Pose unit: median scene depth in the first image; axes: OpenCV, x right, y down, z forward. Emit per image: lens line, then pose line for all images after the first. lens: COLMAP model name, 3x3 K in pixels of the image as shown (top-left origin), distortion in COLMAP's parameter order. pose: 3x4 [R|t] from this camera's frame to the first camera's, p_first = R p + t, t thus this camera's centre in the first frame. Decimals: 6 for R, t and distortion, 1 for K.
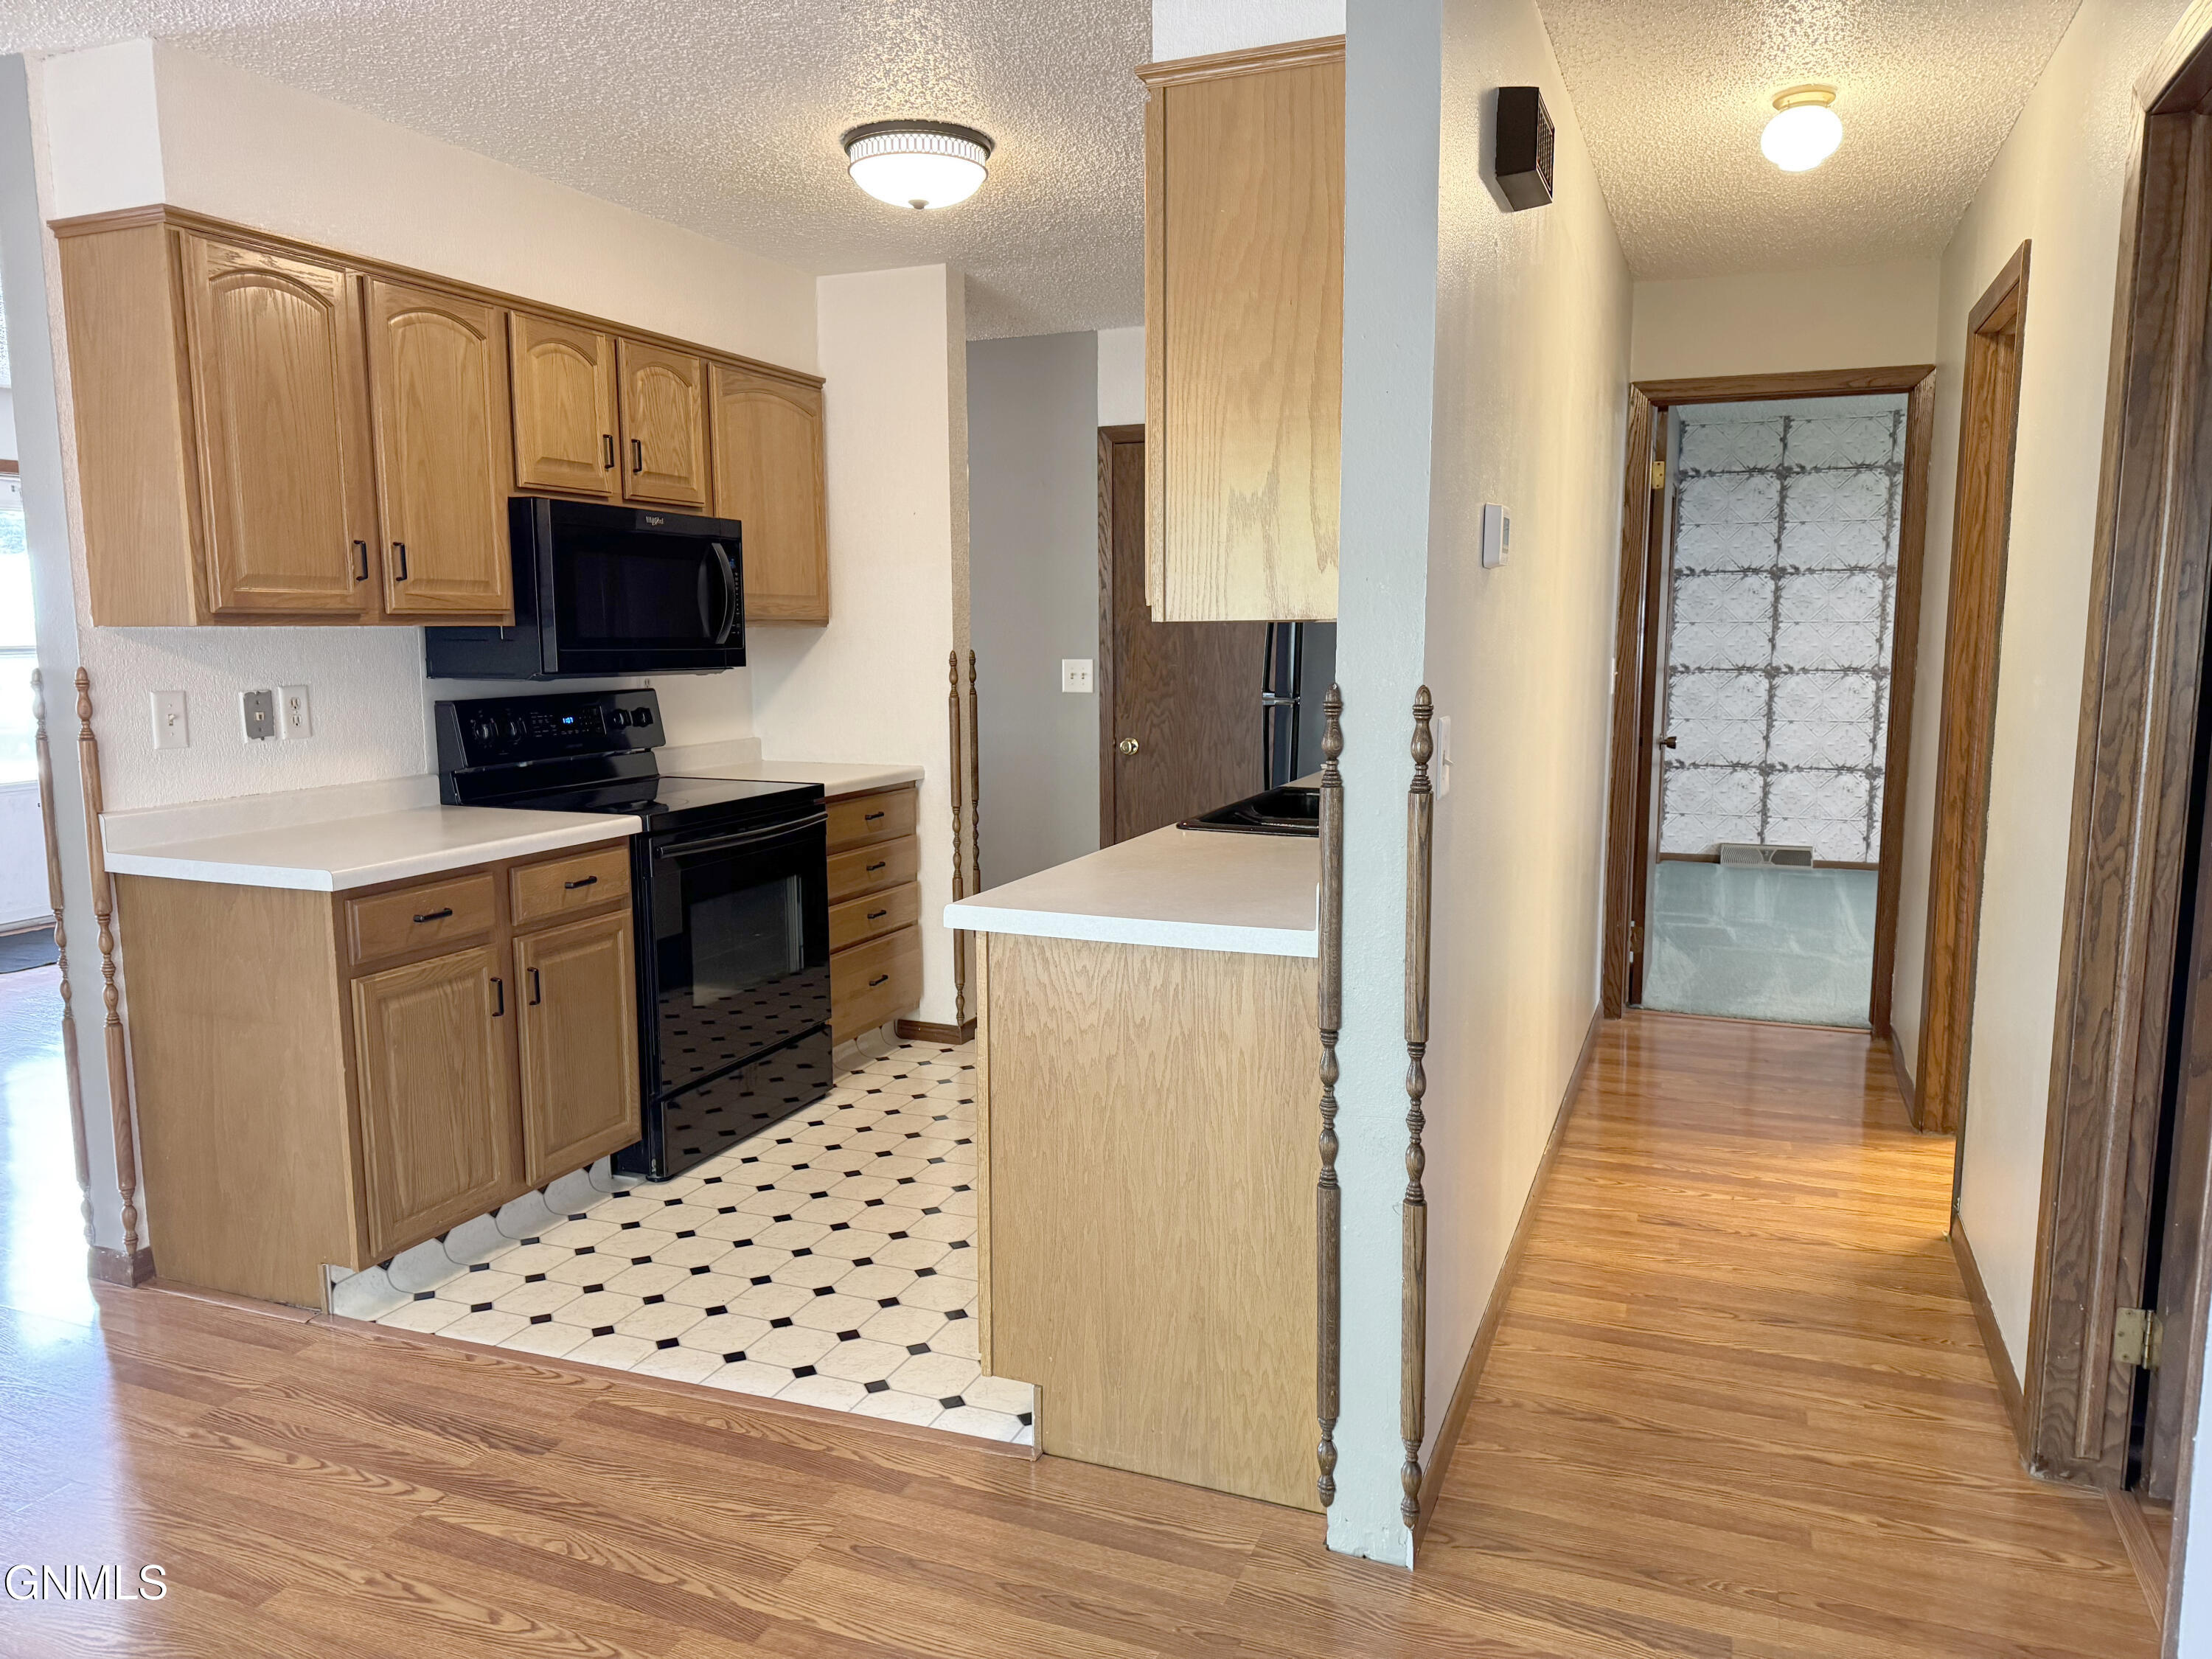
lens RADIAL K [[1534.2, 0, 1103.3], [0, 1534.2, 828.2], [0, 0, 1]] dist [0.079285, -0.094334]
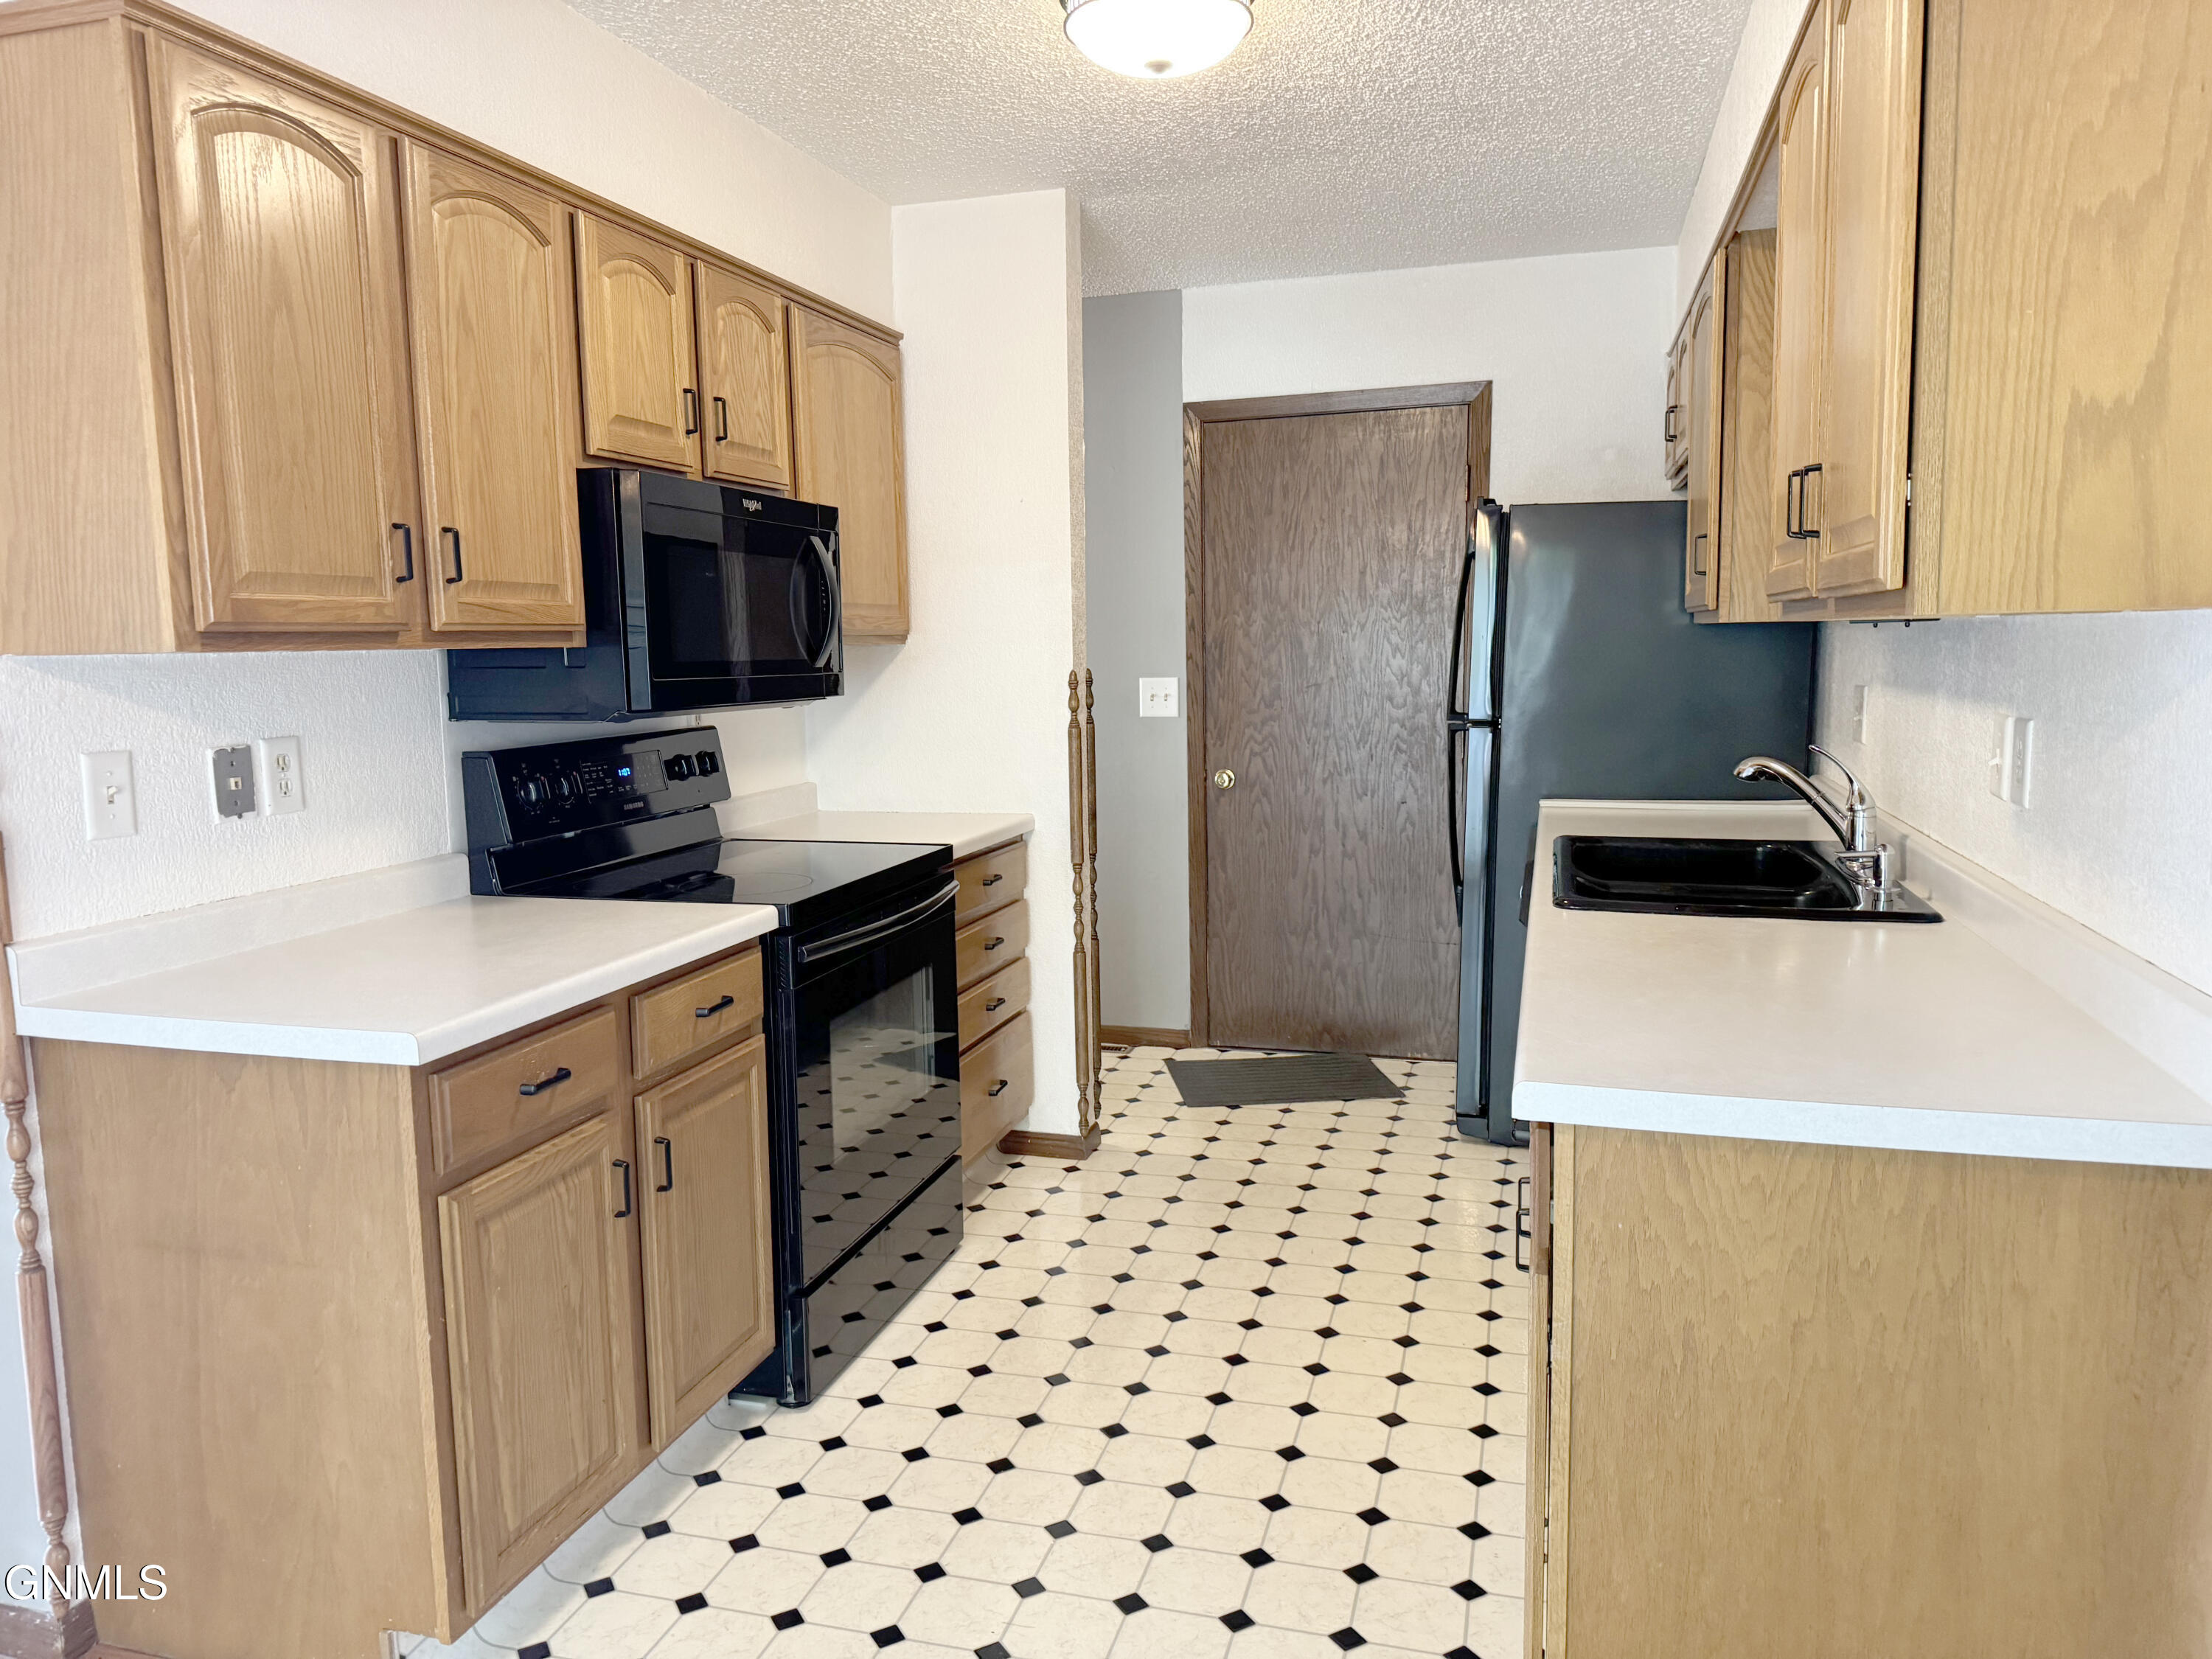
lens RADIAL K [[1540.9, 0, 1107.6], [0, 1540.9, 815.0], [0, 0, 1]] dist [0.049272, -0.042662]
pose [[0.994211, -0.024508, 0.104615, -0.223448], [0.026444, 0.999503, -0.017154, -0.034652], [-0.104143, 0.019821, 0.994365, 0.268930]]
